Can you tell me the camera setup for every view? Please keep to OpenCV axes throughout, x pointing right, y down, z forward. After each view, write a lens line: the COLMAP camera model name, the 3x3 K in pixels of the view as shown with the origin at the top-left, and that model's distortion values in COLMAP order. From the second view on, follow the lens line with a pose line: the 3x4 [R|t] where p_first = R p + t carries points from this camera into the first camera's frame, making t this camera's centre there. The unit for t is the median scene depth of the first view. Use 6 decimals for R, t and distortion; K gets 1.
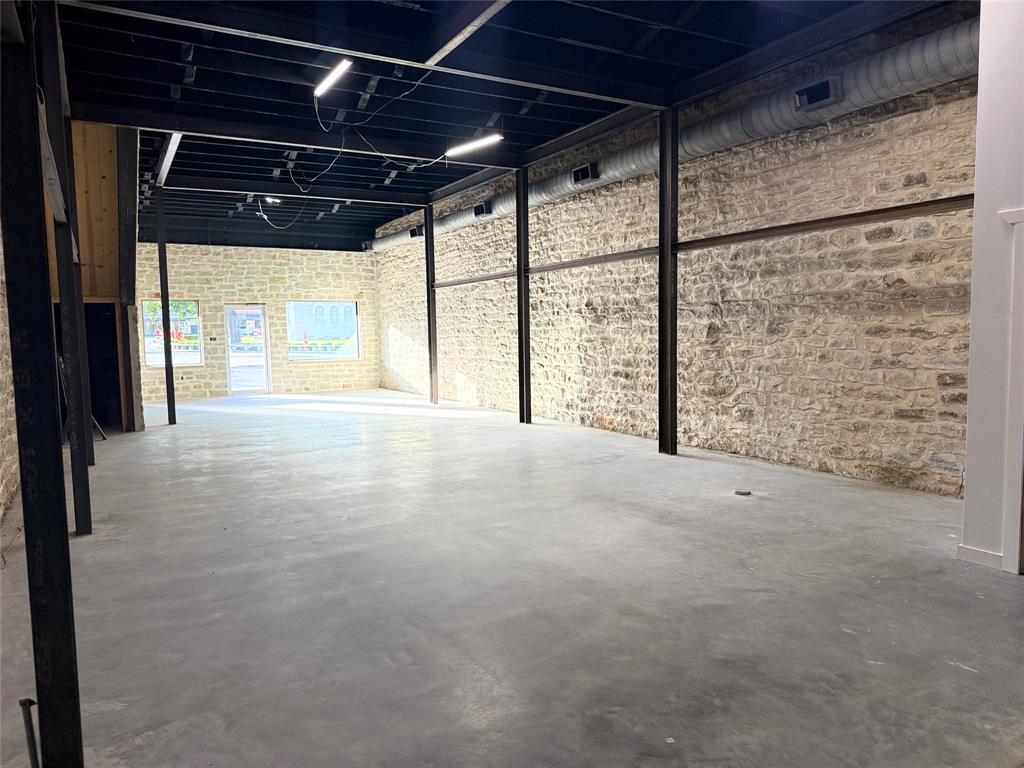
lens RADIAL K [[719.7, 0, 518.3], [0, 719.7, 384.8], [0, 0, 1]] dist [0.038678, -0.046406]
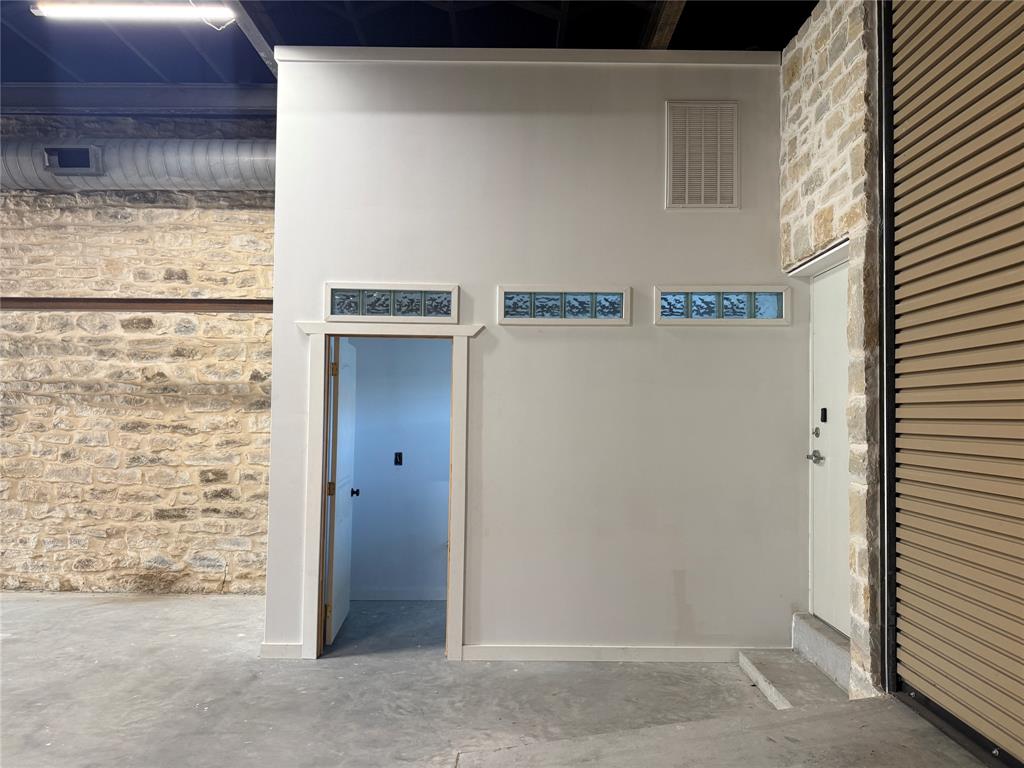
lens RADIAL K [[719.7, 0, 512.8], [0, 719.7, 389.5], [0, 0, 1]] dist [0.038678, -0.046406]
pose [[0.506092, 0.058290, 0.860508, -0.065167], [0.047430, 0.994323, -0.095250, -0.010266], [-0.861175, 0.089019, 0.500454, 0.120215]]
